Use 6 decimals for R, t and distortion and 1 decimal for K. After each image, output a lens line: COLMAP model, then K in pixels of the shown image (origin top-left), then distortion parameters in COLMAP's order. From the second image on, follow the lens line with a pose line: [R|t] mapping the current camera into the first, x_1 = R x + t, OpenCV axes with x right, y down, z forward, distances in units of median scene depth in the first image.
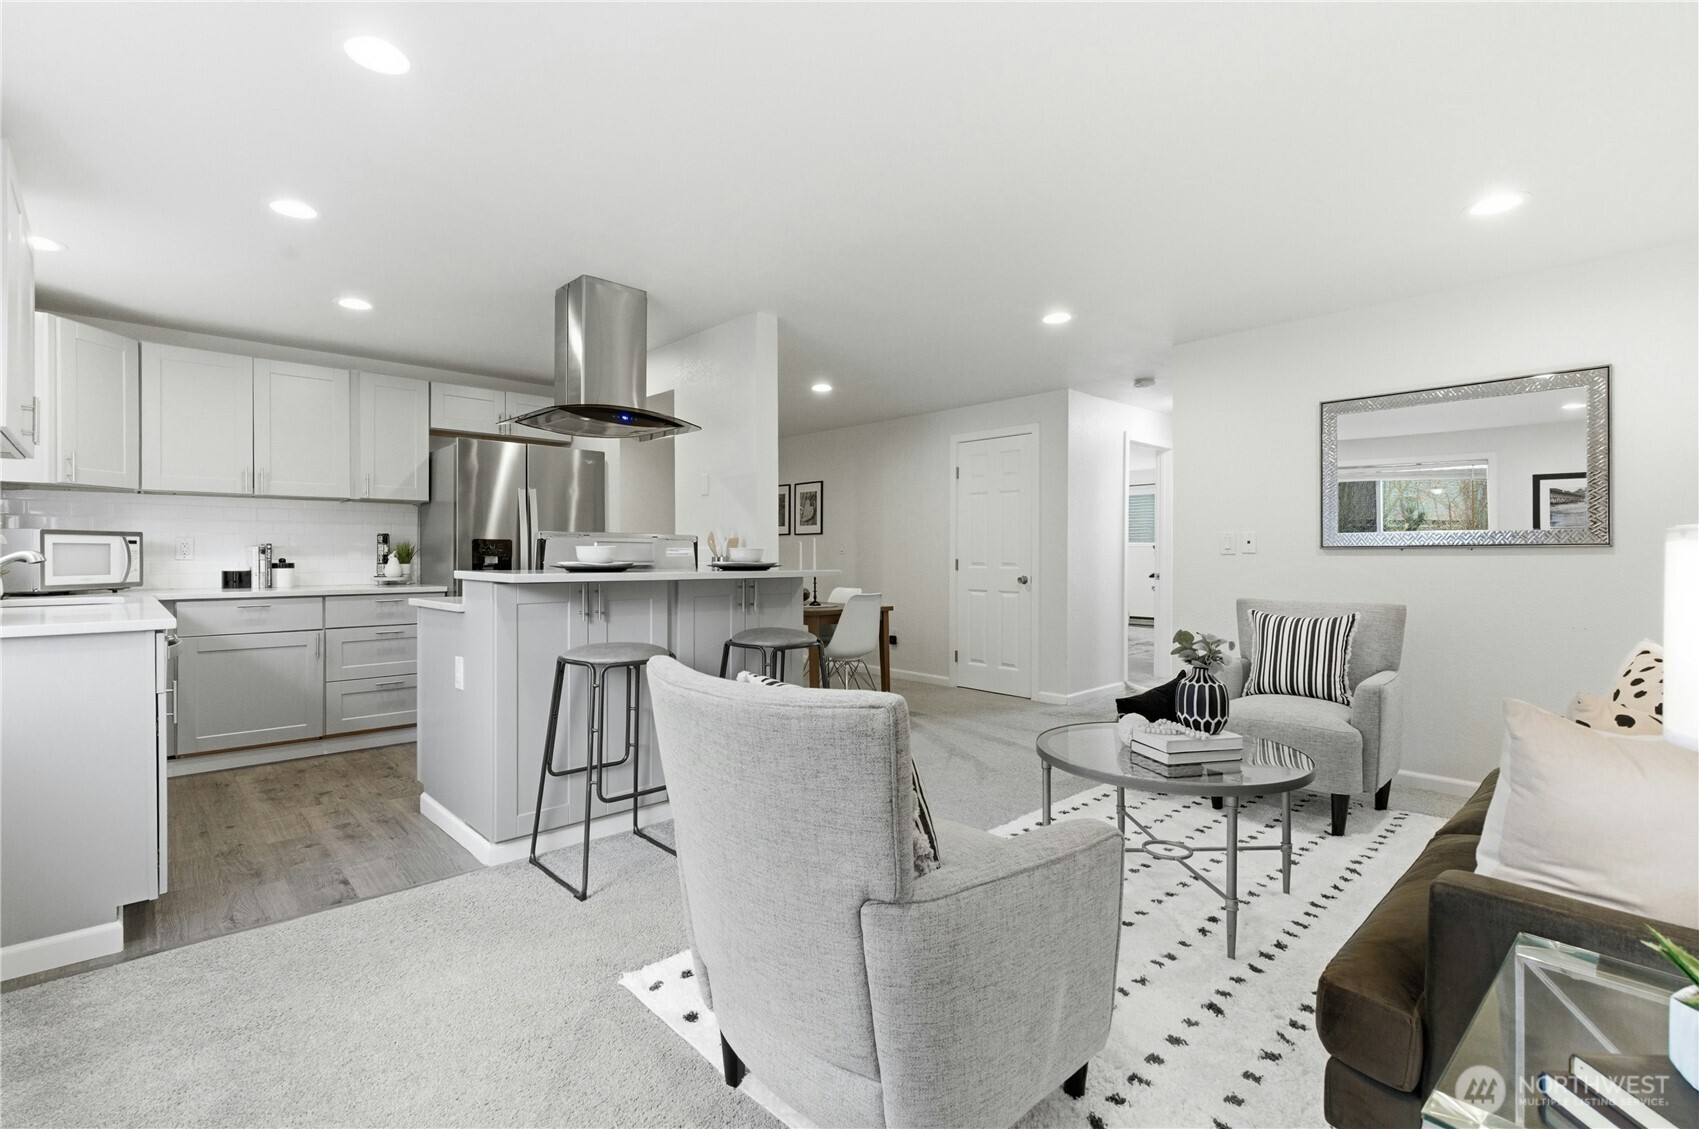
lens RADIAL K [[797.7, 0, 844.5], [0, 797.7, 561.4], [0, 0, 1]] dist [0.004860, -0.002304]
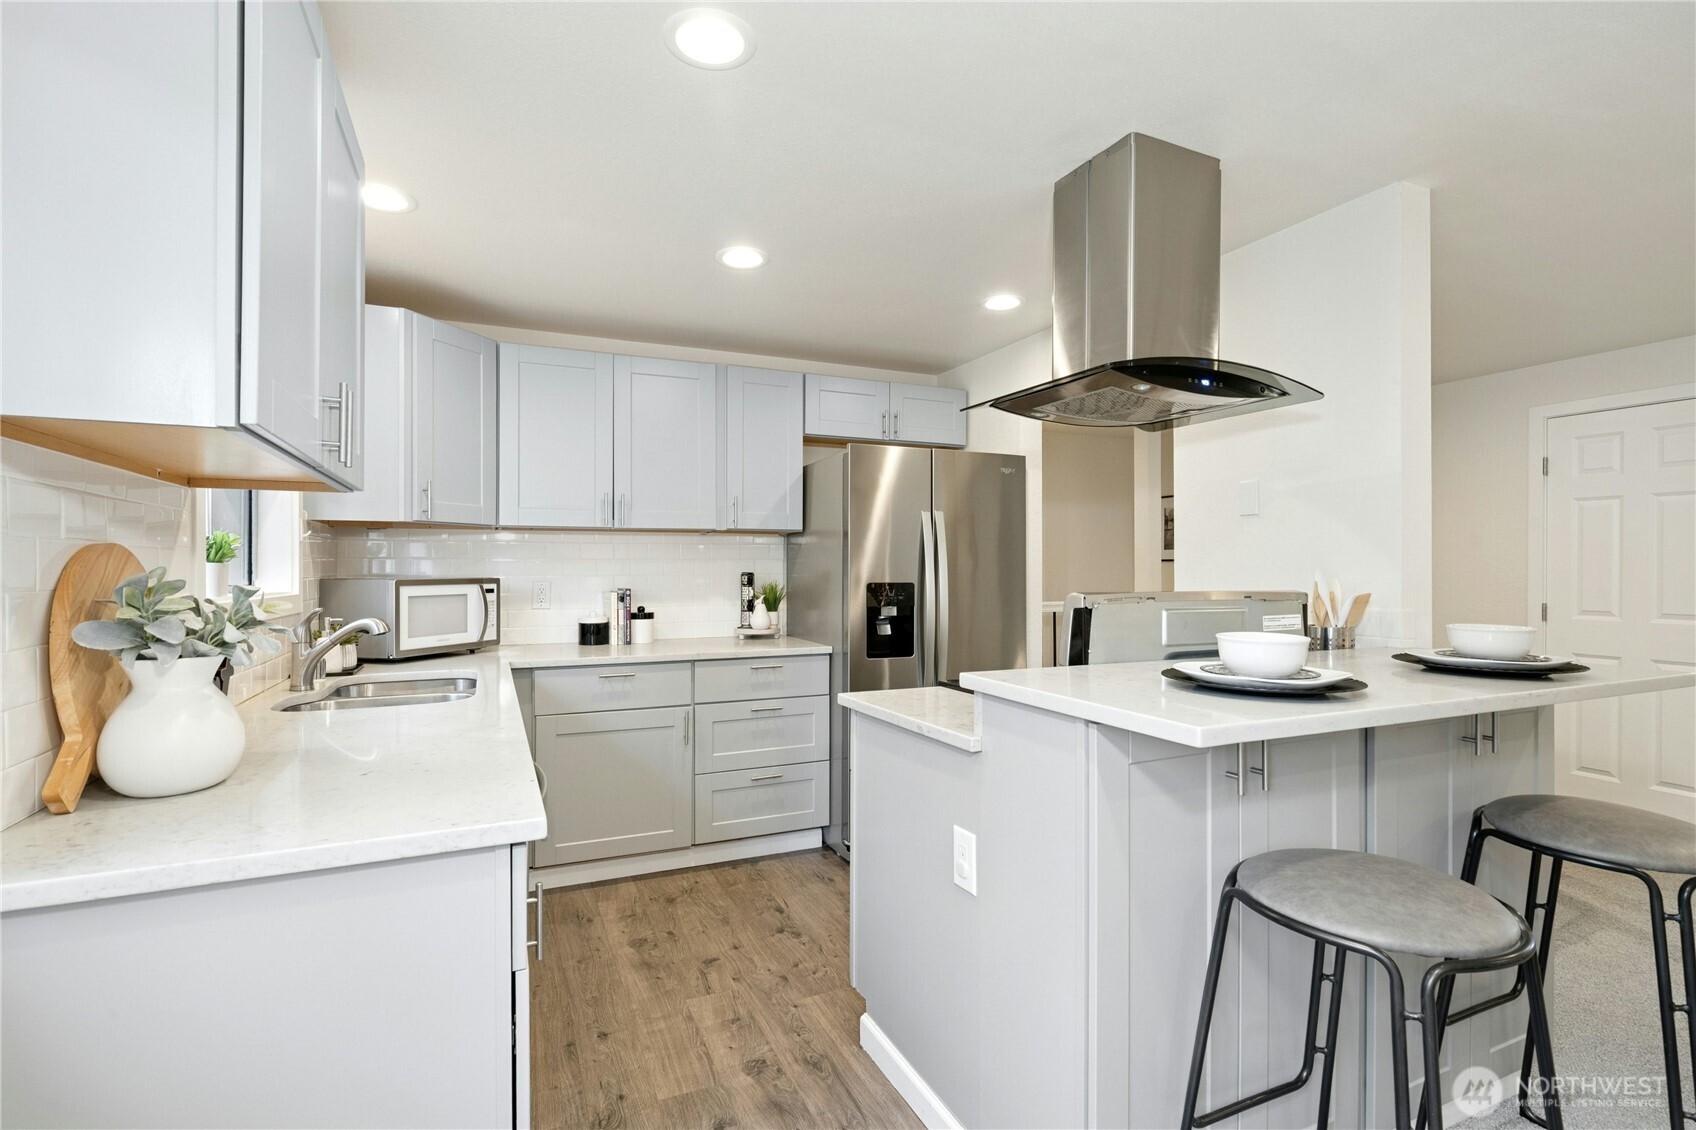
lens RADIAL K [[807.3, 0, 825.6], [0, 807.3, 573.4], [0, 0, 1]] dist [-0.005848, -0.000676]
pose [[0.942170, 0.001434, -0.335133, -0.274161], [-0.001467, 0.999999, 0.000155, -0.039399], [0.335133, 0.000346, 0.942171, 0.319076]]
